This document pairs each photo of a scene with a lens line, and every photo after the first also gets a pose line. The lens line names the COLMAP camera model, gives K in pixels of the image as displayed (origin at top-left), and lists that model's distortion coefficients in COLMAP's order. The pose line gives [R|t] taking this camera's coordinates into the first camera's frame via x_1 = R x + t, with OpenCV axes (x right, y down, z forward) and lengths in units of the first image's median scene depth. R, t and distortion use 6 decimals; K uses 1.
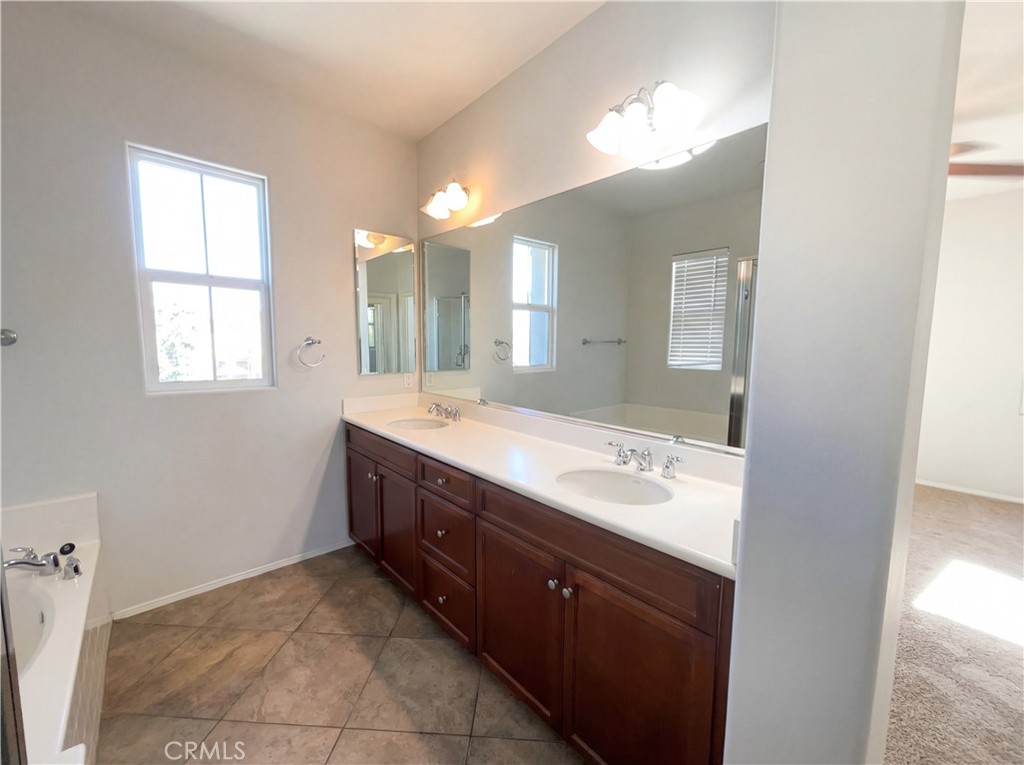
lens RADIAL K [[409.7, 0, 514.1], [0, 409.7, 378.9], [0, 0, 1]] dist [0.003060, 0.000704]
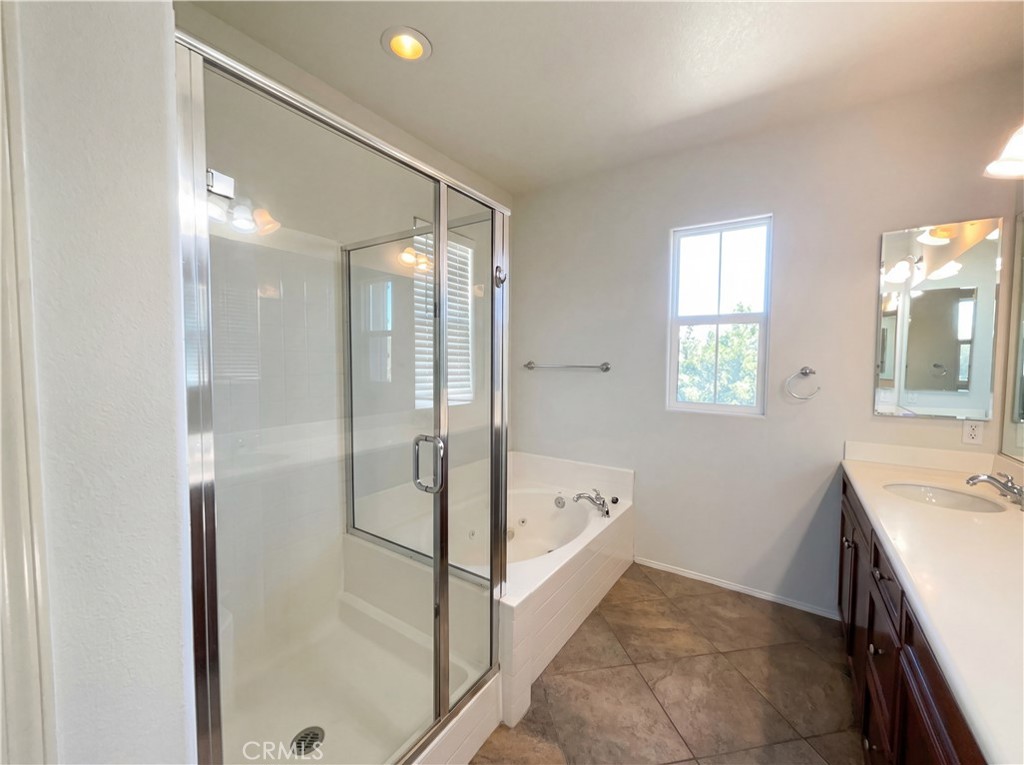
lens RADIAL K [[409.7, 0, 513.9], [0, 409.7, 381.7], [0, 0, 1]] dist [0.003060, 0.000704]
pose [[0.243218, 0.042199, -0.969053, 0.275774], [-0.096483, 0.995151, 0.019120, -0.028186], [0.965161, 0.088847, 0.246110, 0.163481]]
